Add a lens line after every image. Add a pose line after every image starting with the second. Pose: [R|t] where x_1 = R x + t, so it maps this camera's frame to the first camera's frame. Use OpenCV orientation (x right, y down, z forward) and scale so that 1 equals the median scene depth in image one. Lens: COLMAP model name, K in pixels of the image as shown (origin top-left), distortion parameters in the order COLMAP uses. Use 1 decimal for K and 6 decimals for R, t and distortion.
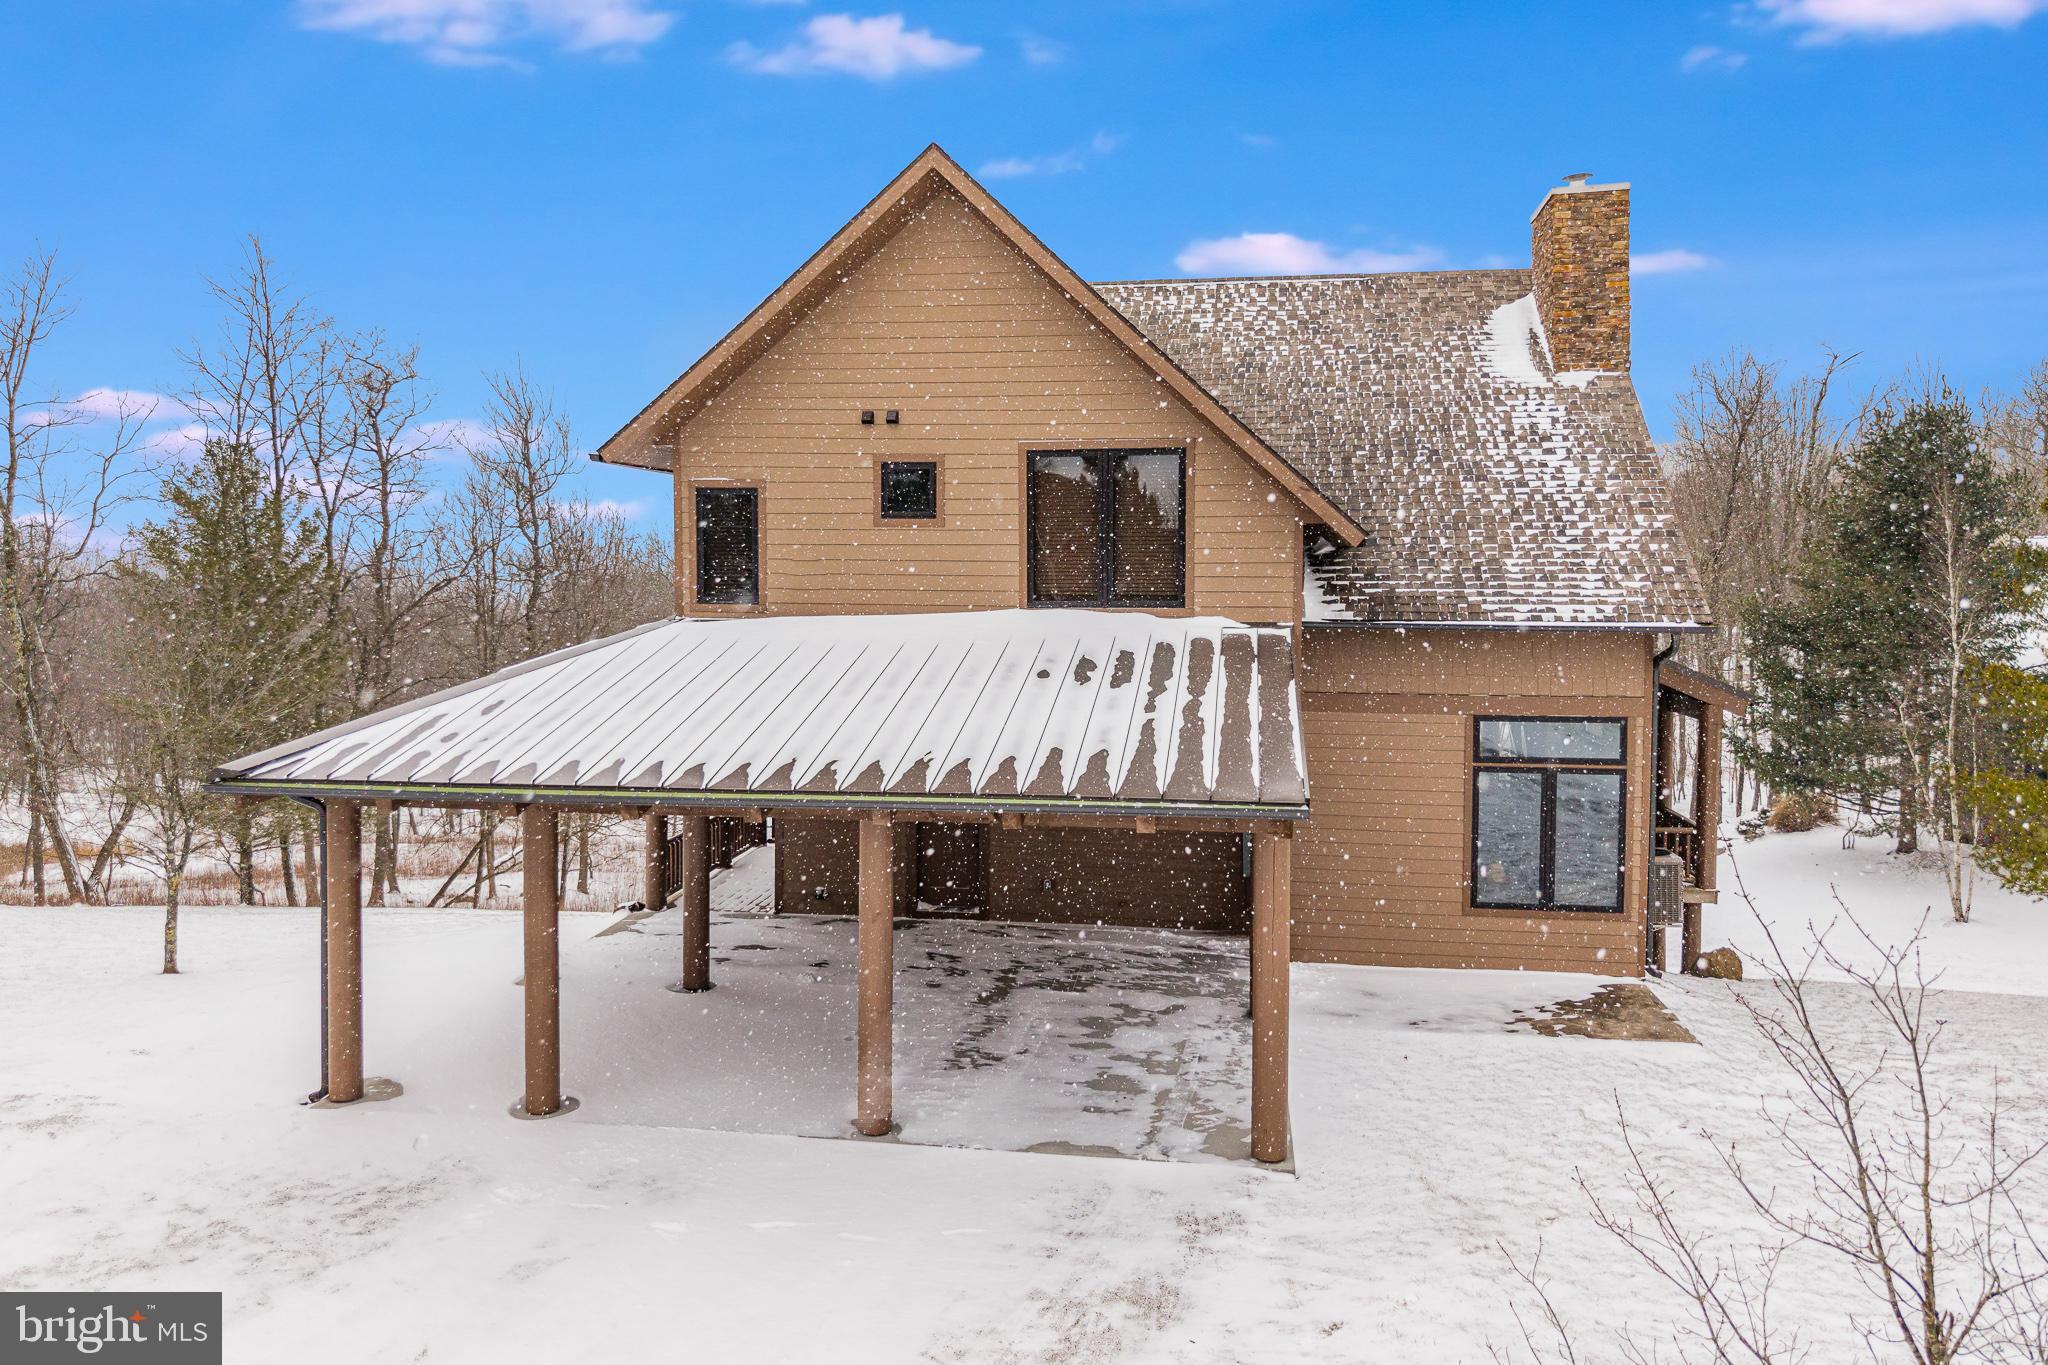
lens RADIAL K [[1446.0, 0, 1015.4], [0, 1446.0, 621.5], [0, 0, 1]] dist [0.009913, 0.000660]
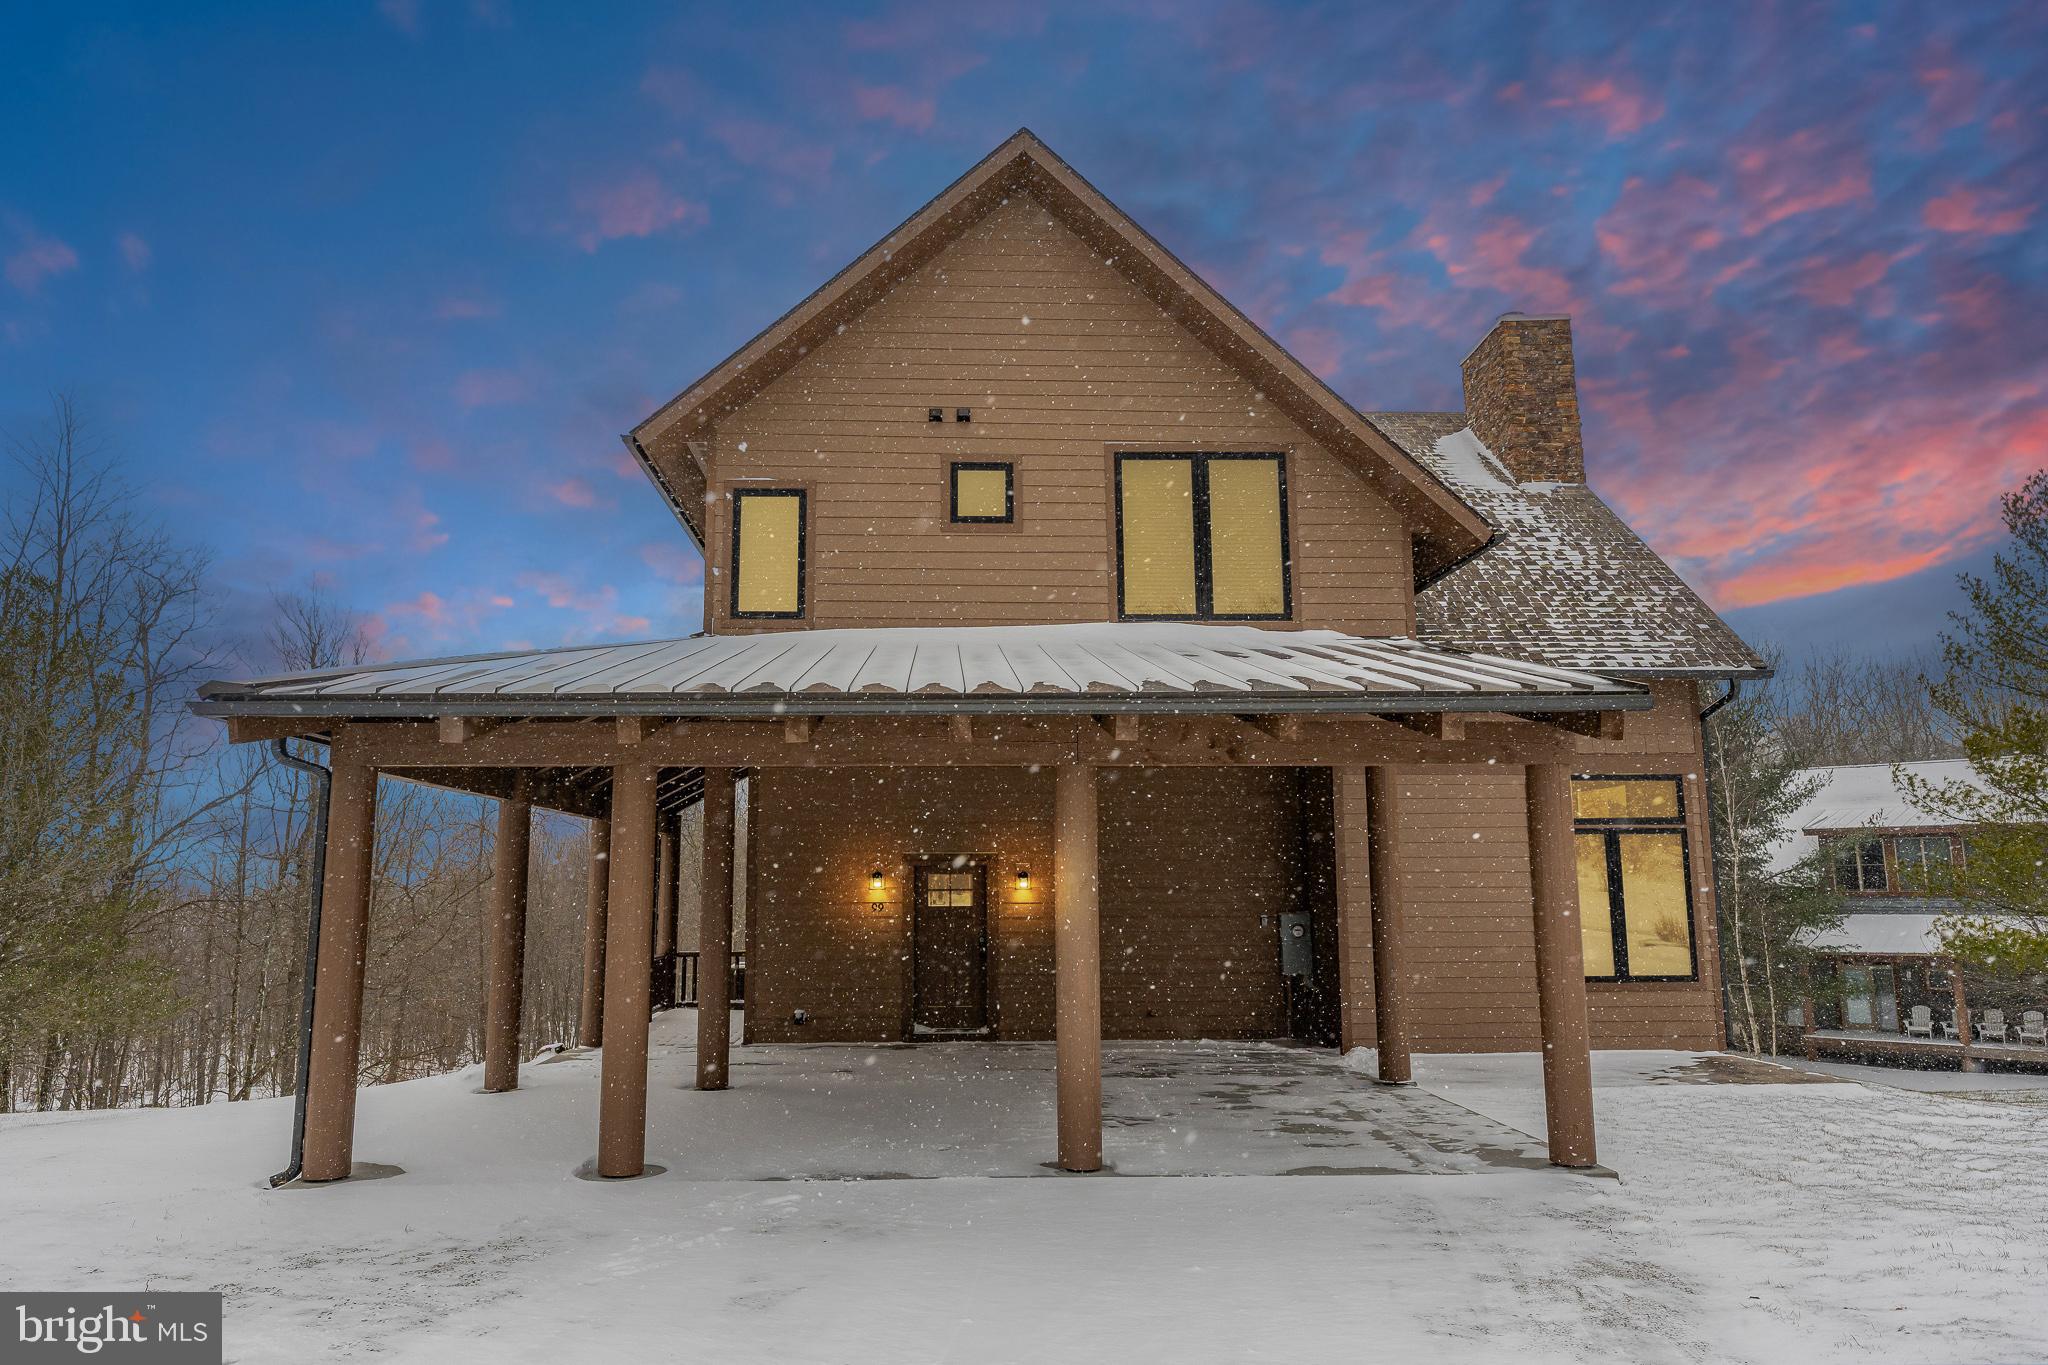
lens RADIAL K [[1369.8, 0, 992.2], [0, 1369.8, 677.6], [0, 0, 1]] dist [-0.000878, -0.000792]
pose [[0.981159, 0.020967, 0.192061, -0.219922], [0.016295, 0.981571, -0.190402, 0.176337], [-0.192513, 0.189944, 0.962736, 0.193617]]
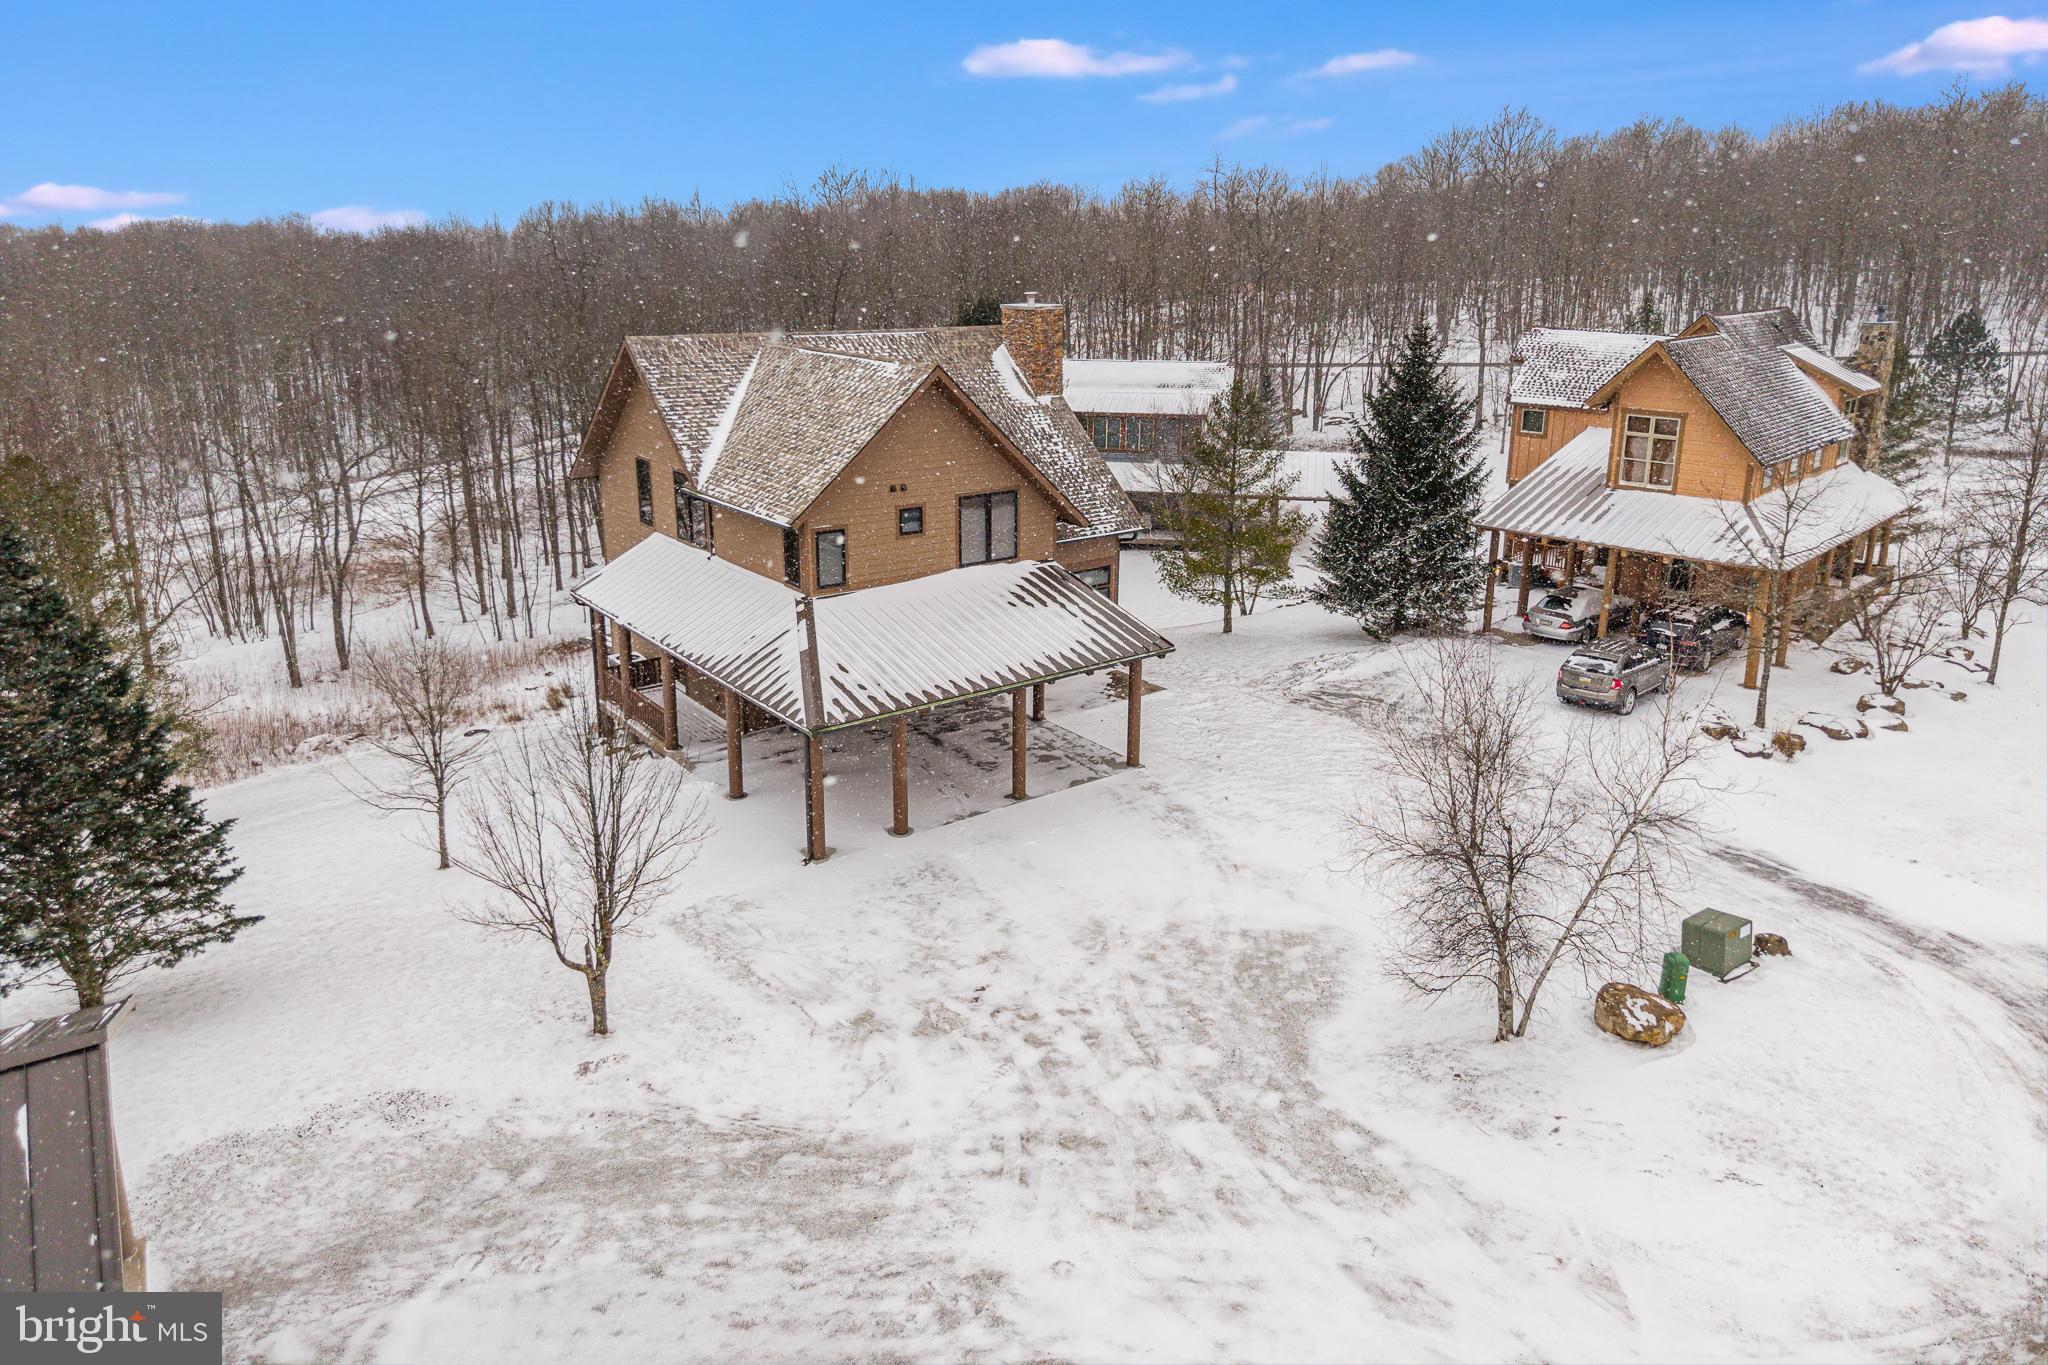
lens RADIAL K [[1288.3, 0, 1037.9], [0, 1288.3, 600.0], [0, 0, 1]] dist [0.087536, 0.000039]
pose [[0.690707, -0.180663, 0.700204, -1.216553], [0.019092, 0.972507, 0.232088, -0.391208], [-0.722883, -0.146936, 0.675167, -0.384389]]
